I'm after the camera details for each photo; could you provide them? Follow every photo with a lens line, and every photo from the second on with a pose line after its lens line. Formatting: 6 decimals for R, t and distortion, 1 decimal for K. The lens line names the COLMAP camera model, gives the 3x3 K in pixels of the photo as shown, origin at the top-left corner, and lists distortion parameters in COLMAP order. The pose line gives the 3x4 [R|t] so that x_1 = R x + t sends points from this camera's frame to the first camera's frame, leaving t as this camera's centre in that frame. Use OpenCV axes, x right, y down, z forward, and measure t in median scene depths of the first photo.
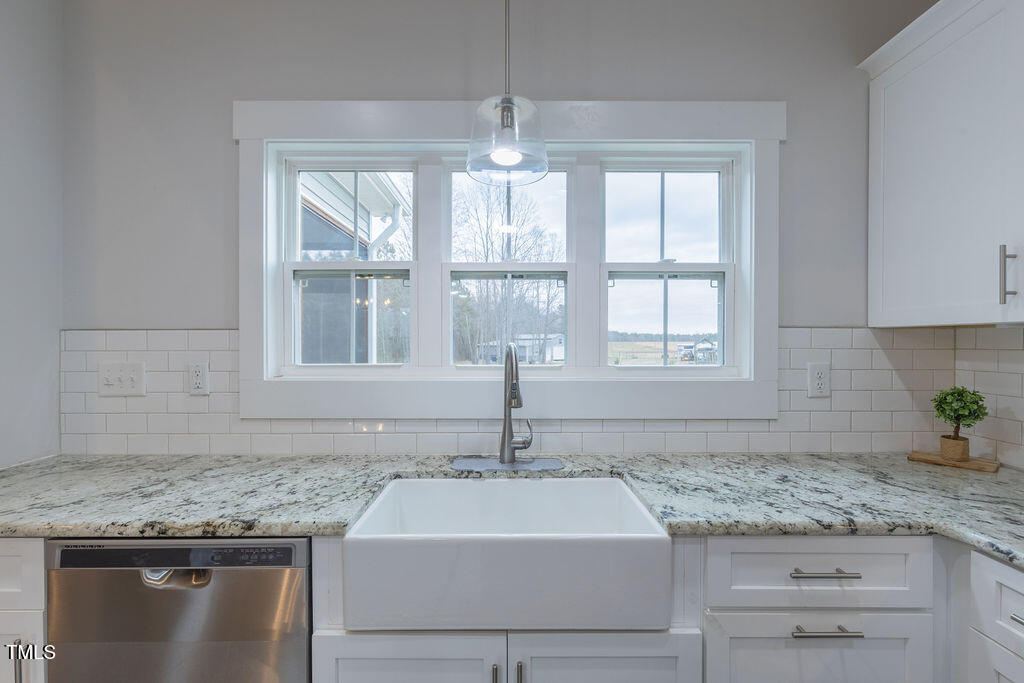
lens RADIAL K [[461.2, 0, 511.7], [0, 461.2, 344.4], [0, 0, 1]] dist [0.002002, -0.001407]
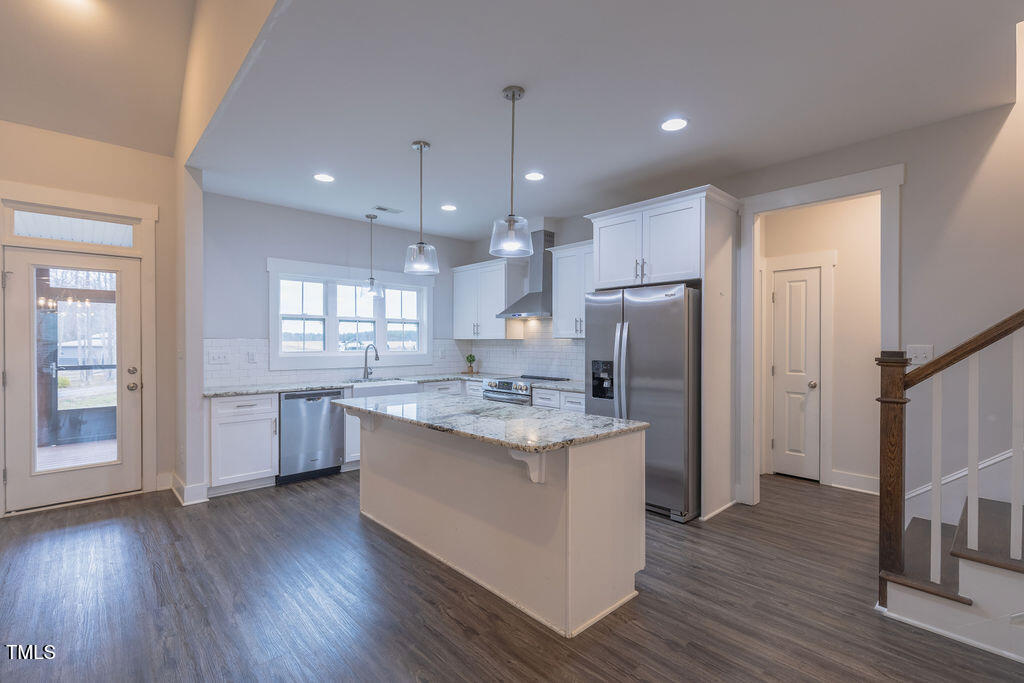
lens RADIAL K [[461.2, 0, 513.2], [0, 461.2, 345.8], [0, 0, 1]] dist [0.002002, -0.001407]
pose [[0.733608, -0.004212, 0.679560, -1.515302], [0.001639, 0.999989, 0.004429, 0.000171], [-0.679571, -0.002135, 0.733607, -2.223310]]
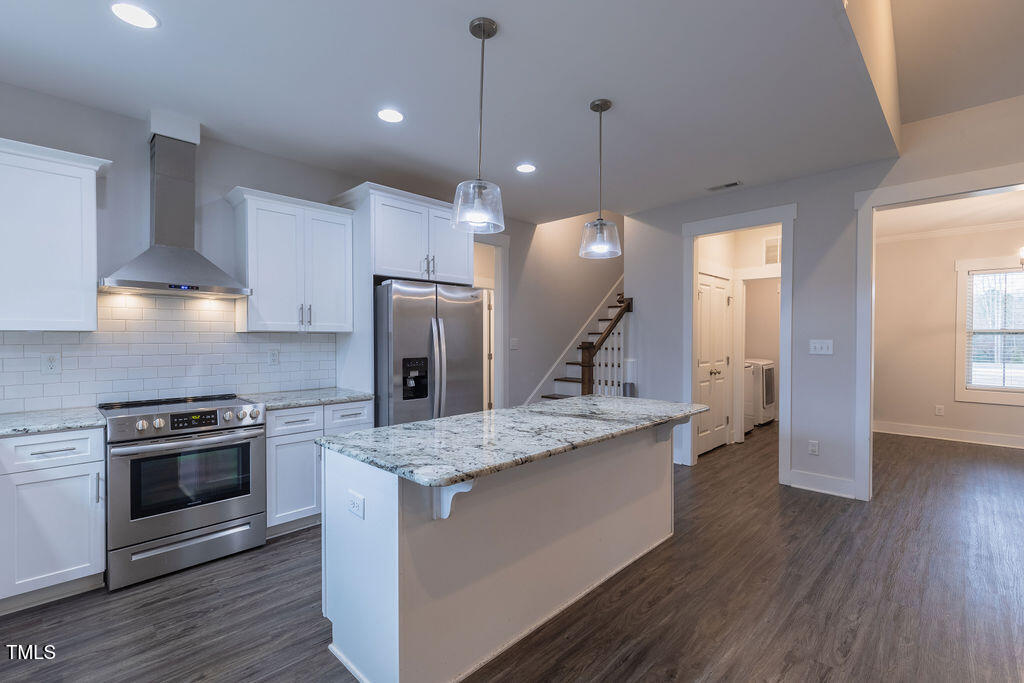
lens RADIAL K [[461.2, 0, 508.5], [0, 461.2, 342.5], [0, 0, 1]] dist [0.002002, -0.001407]
pose [[-0.711168, -0.006064, 0.702996, -1.391730], [0.003087, 0.999926, 0.011748, -0.008030], [-0.703016, 0.010526, -0.711096, 0.553382]]
